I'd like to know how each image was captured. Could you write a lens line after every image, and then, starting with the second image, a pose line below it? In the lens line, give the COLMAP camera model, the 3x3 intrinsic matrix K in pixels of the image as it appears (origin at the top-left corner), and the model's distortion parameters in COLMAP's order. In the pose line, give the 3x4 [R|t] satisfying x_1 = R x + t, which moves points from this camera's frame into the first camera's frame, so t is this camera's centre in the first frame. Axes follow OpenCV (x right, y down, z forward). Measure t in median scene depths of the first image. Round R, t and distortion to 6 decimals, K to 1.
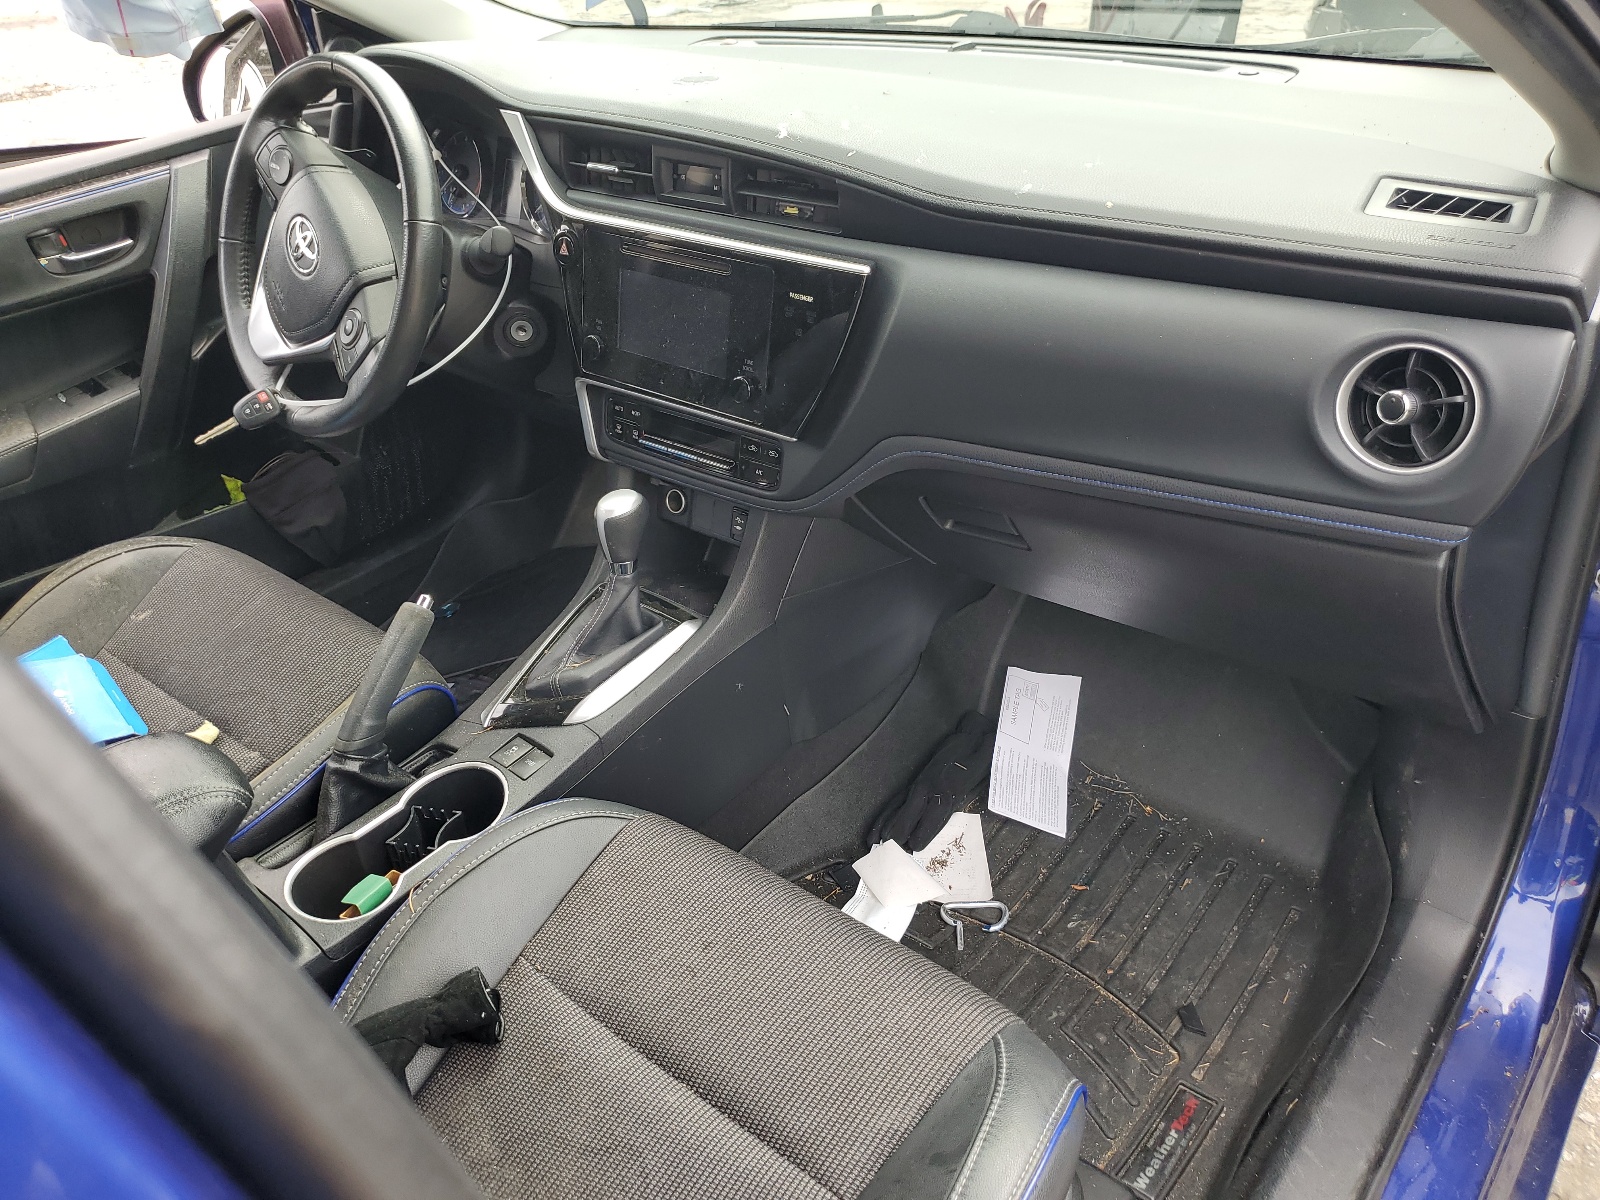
lens RADIAL K [[1252.4, 0, 791.1], [0, 1252.4, 601.2], [0, 0, 1]] dist [0.016274, -0.003756]
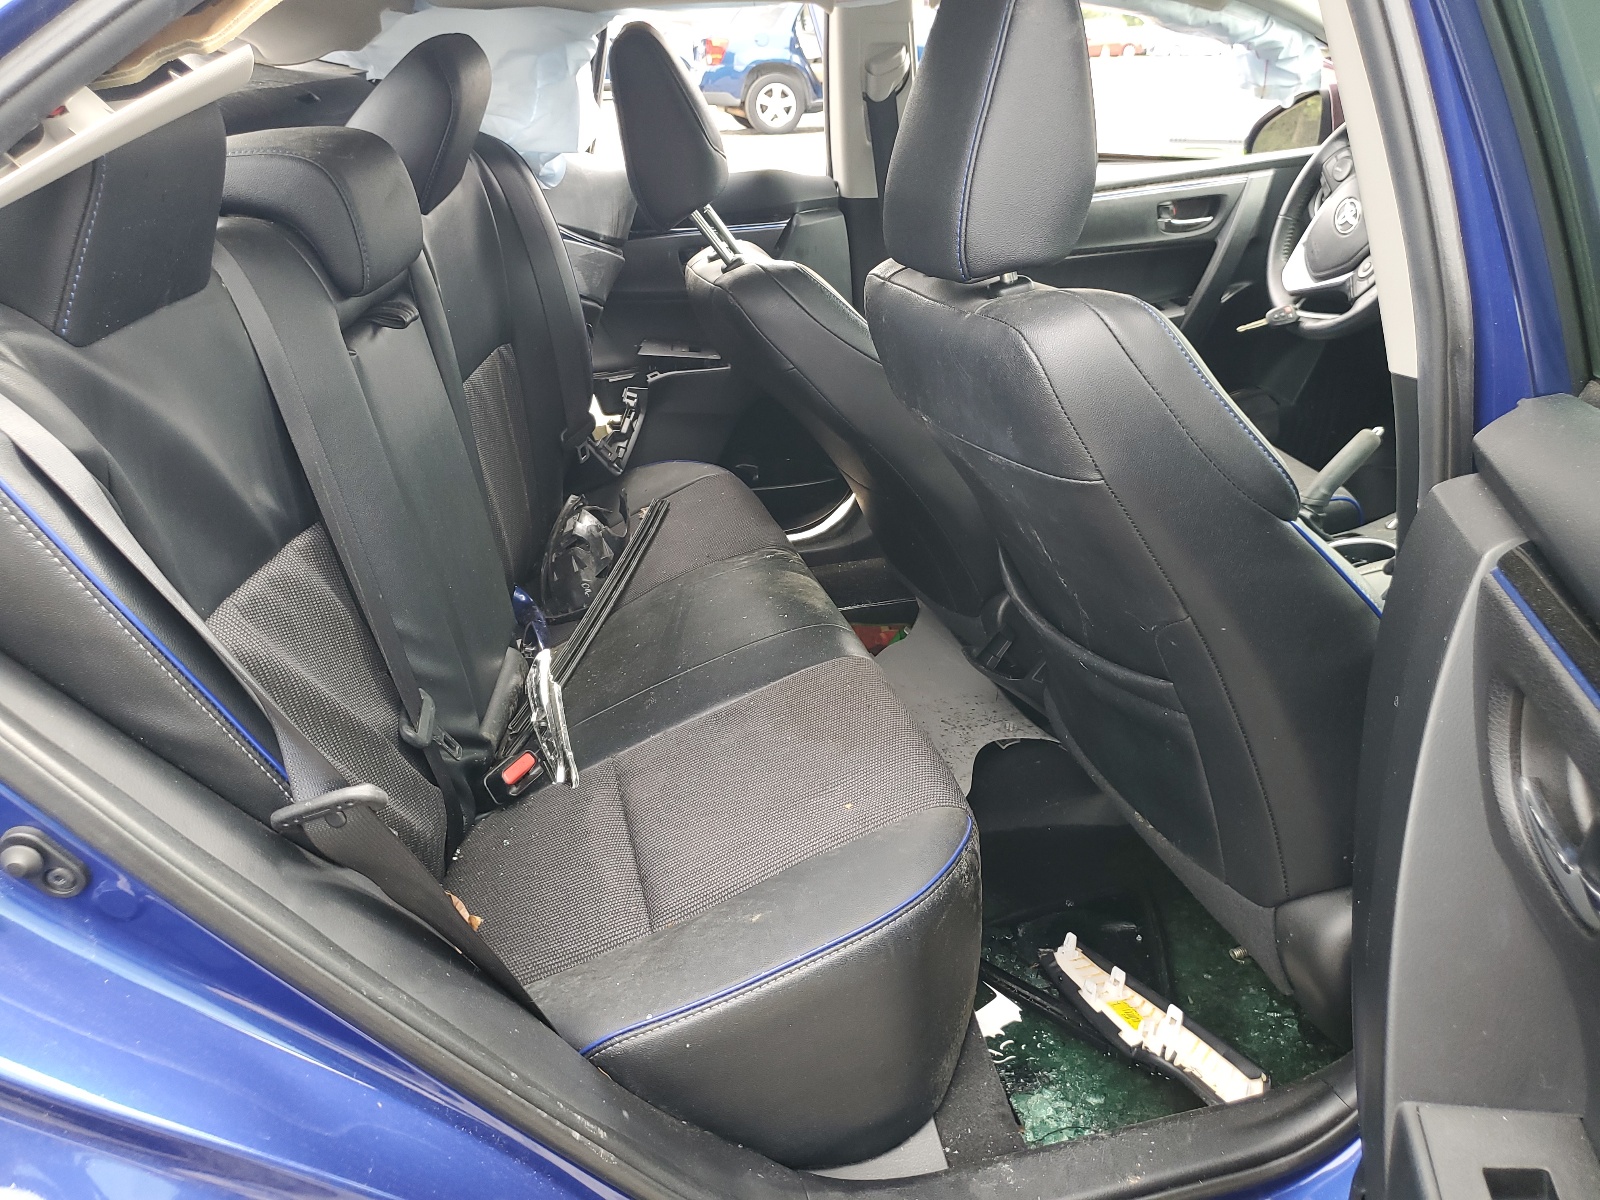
lens RADIAL K [[1252.4, 0, 791.1], [0, 1252.4, 601.2], [0, 0, 1]] dist [0.016274, -0.003756]
pose [[0.805037, 0.258020, -0.534174, 0.005463], [-0.306555, 0.951850, -0.002231, 0.362040], [0.507878, 0.165550, 0.845372, -0.545226]]
